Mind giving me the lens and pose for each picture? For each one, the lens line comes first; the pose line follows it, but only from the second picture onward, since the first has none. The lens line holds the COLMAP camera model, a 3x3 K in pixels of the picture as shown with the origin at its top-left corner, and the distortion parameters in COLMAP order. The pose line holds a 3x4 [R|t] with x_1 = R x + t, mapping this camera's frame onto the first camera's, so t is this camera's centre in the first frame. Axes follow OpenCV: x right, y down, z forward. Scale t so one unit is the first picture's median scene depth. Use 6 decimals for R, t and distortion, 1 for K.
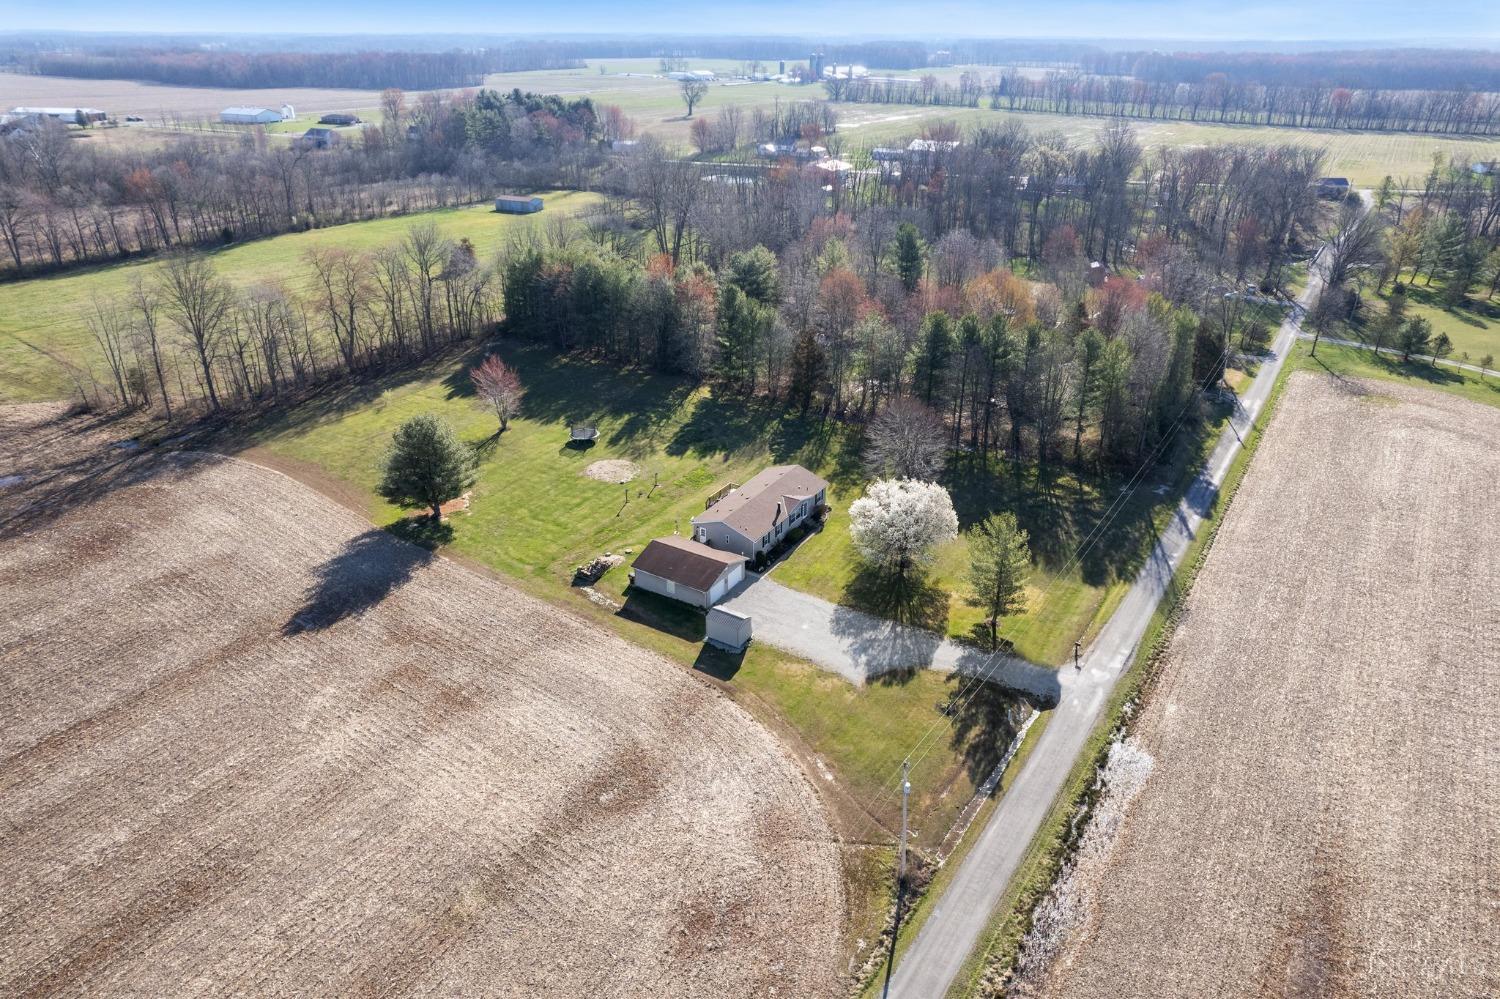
lens RADIAL K [[954.3, 0, 750.0], [0, 954.3, 499.5], [0, 0, 1]] dist [-0.086753, 0.070748]
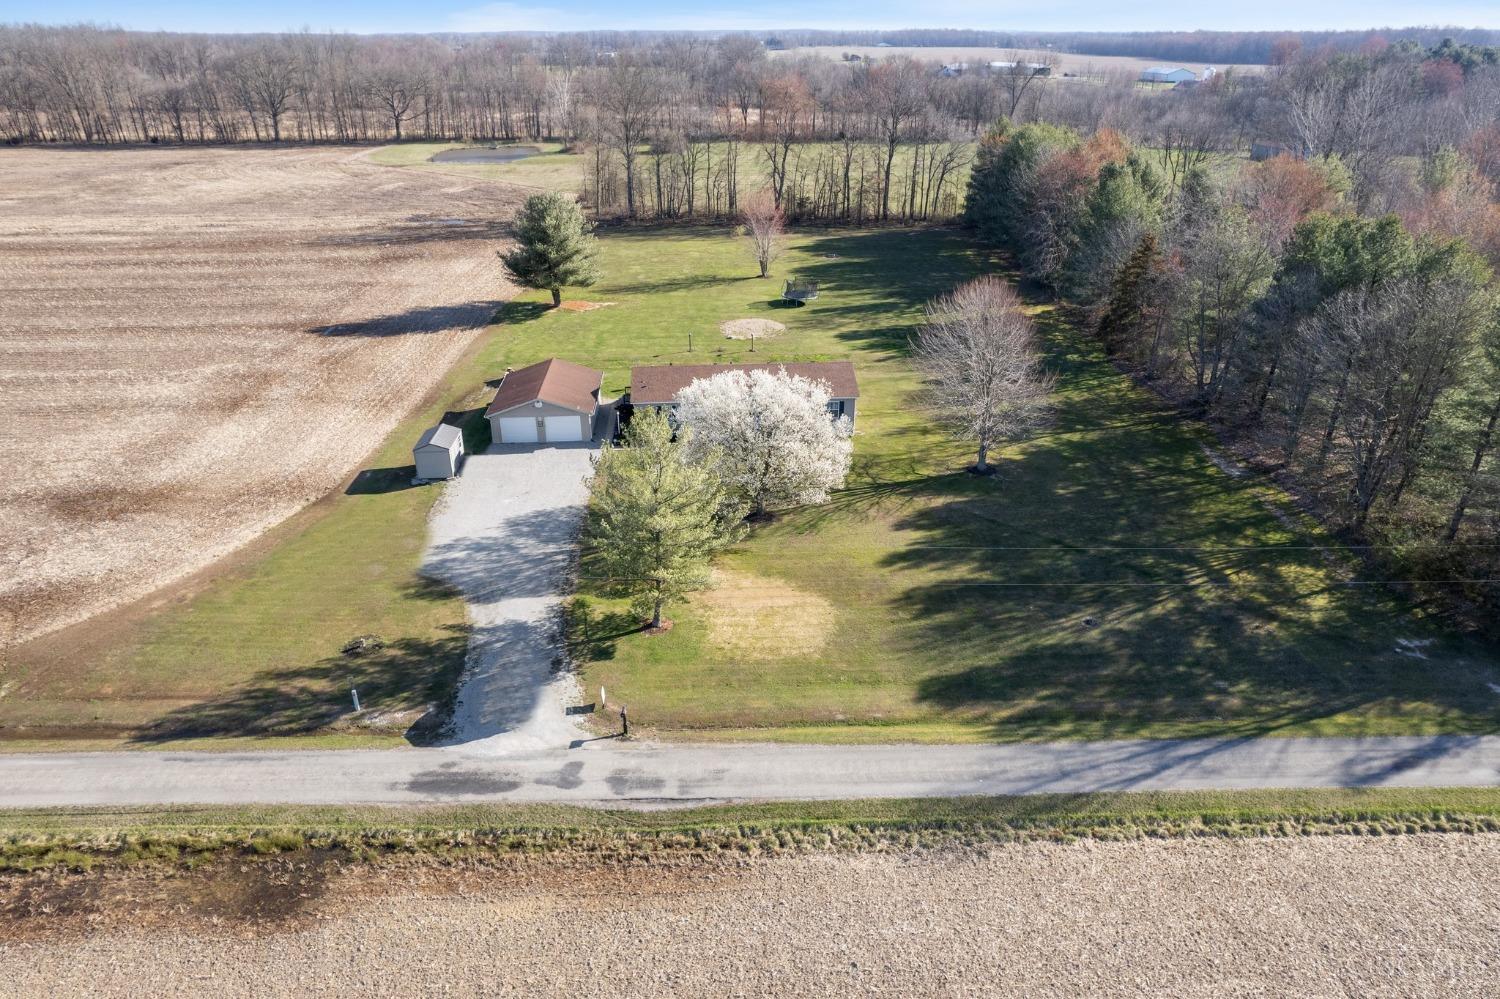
lens RADIAL K [[917.3, 0, 750.0], [0, 917.3, 499.5], [0, 0, 1]] dist [-0.122033, 0.064259]
pose [[0.571357, 0.345926, -0.744236, 0.505031], [-0.358956, 0.920823, 0.152431, -0.023230], [0.738039, 0.180055, 0.650291, 0.552689]]
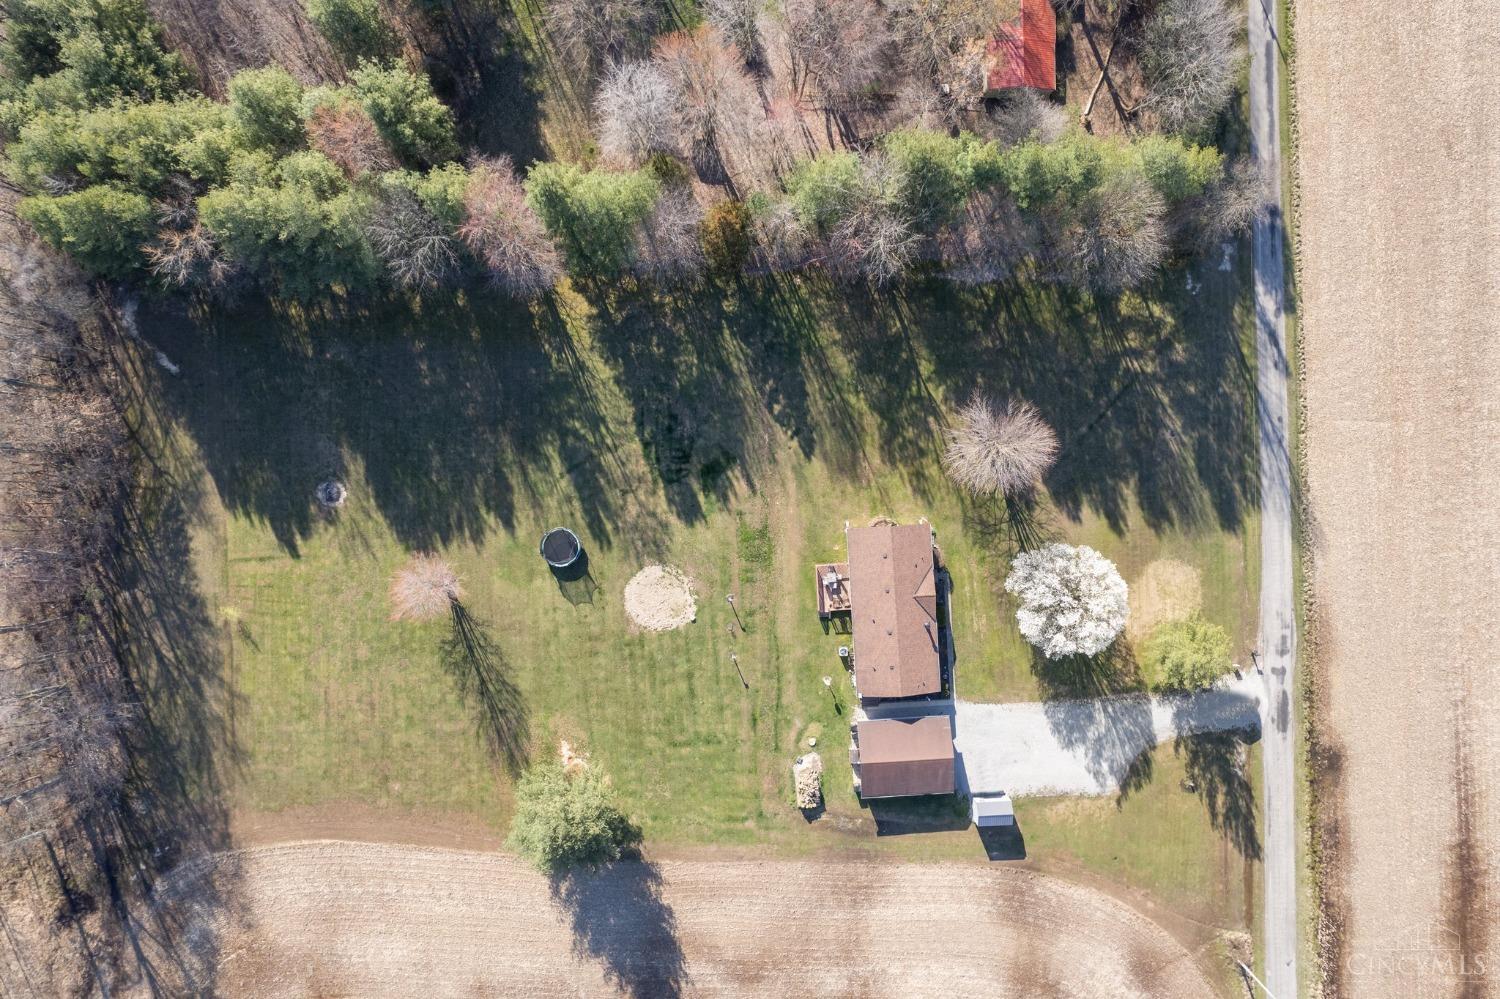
lens RADIAL K [[954.3, 0, 750.0], [0, 954.3, 499.5], [0, 0, 1]] dist [-0.086753, 0.070748]
pose [[0.819607, -0.572925, -0.001223, -0.034799], [0.259870, 0.369856, 0.892006, -0.807873], [-0.510600, -0.731412, 0.452023, 0.703967]]
